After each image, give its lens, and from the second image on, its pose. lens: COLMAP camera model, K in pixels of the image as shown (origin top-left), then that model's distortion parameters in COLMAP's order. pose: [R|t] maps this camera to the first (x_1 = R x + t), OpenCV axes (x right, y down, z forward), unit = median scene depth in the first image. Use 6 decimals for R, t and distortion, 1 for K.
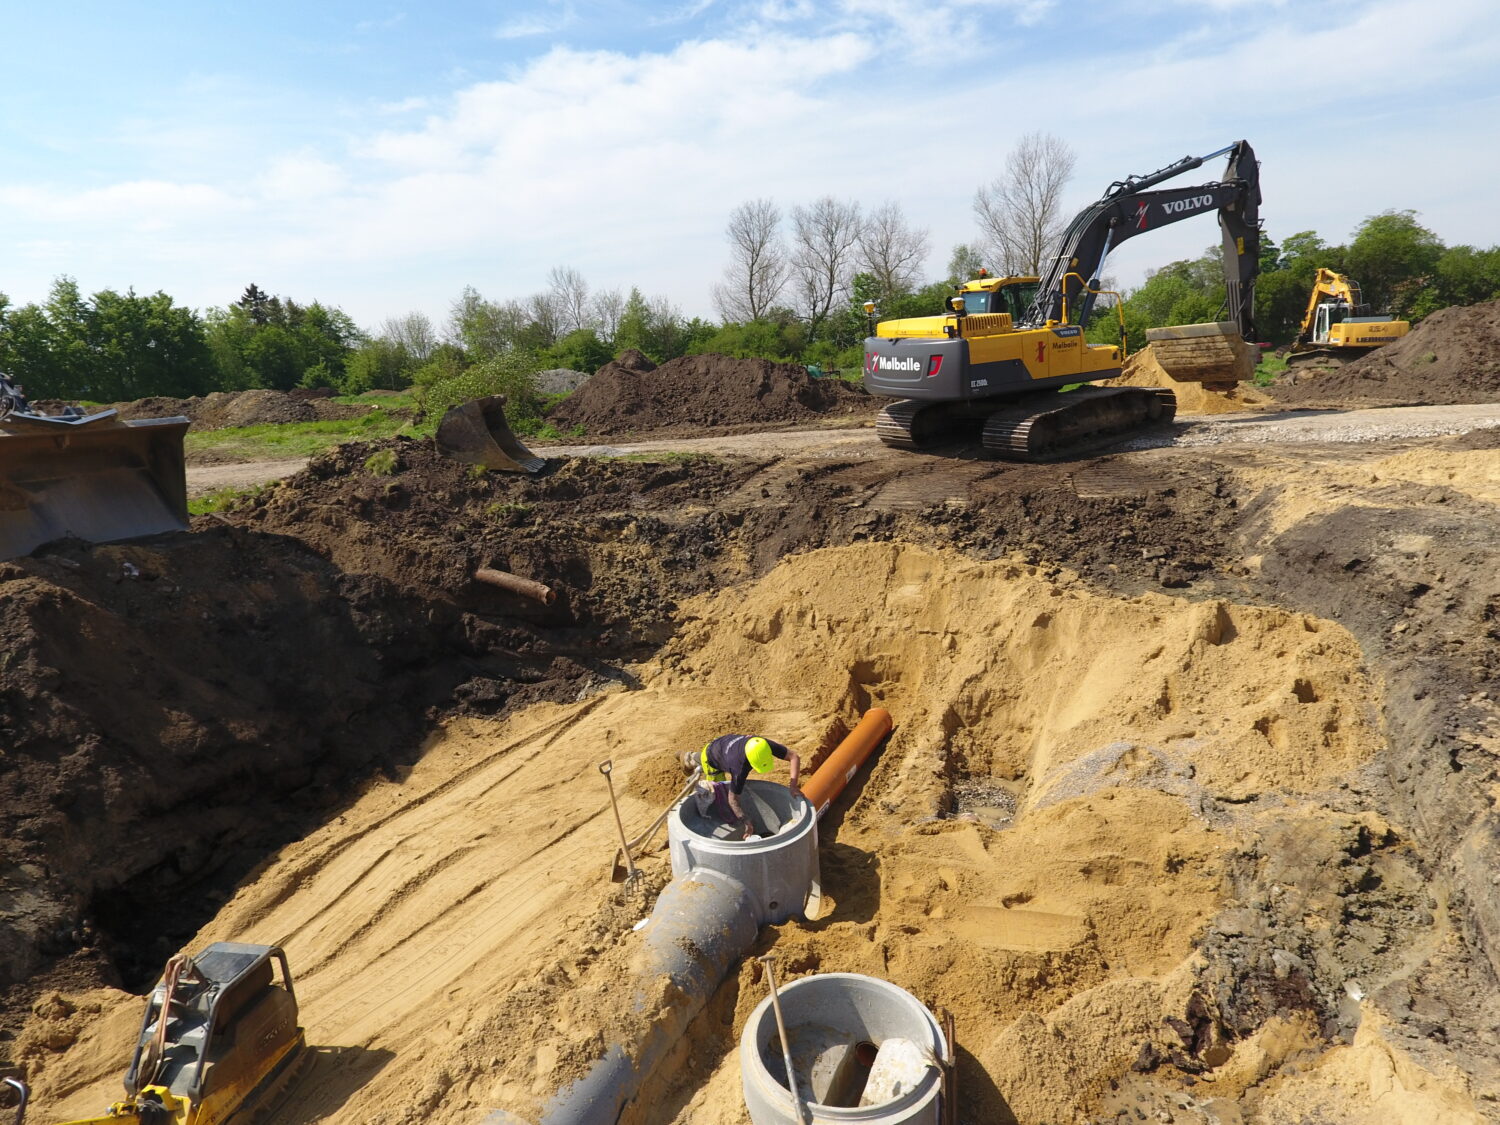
lens RADIAL K [[878.6, 0, 751.4], [0, 878.6, 520.6], [0, 0, 1]] dist [-0.000833, -0.003065]
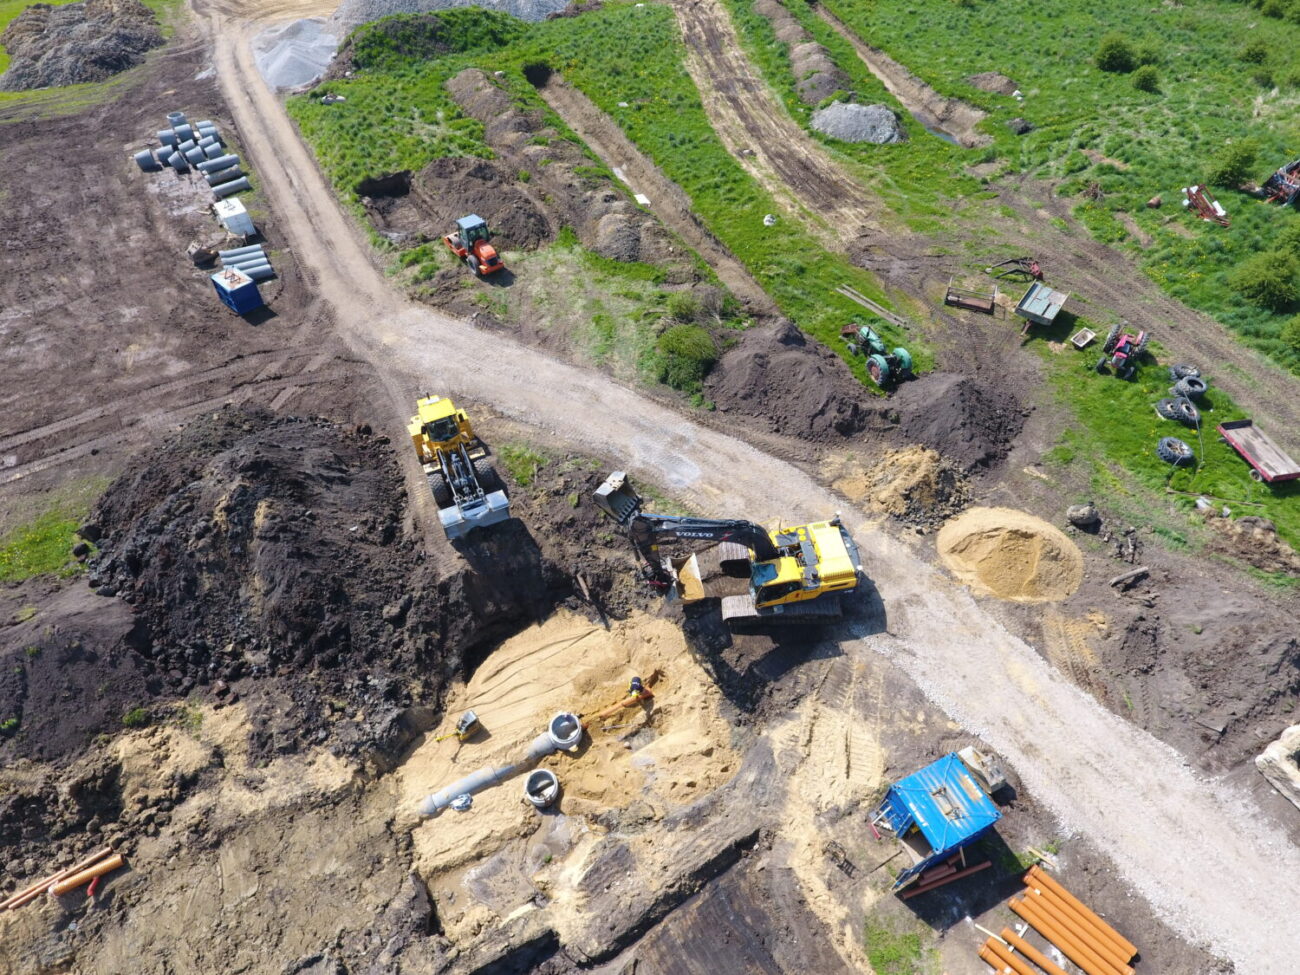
lens RADIAL K [[761.4, 0, 657.4], [0, 761.4, 472.7], [0, 0, 1]] dist [-0.000833, -0.003065]
pose [[0.801115, 0.481158, -0.355952, 0.688091], [-0.145085, 0.733112, 0.664453, -2.004584], [0.580660, -0.480660, 0.657115, -0.423810]]
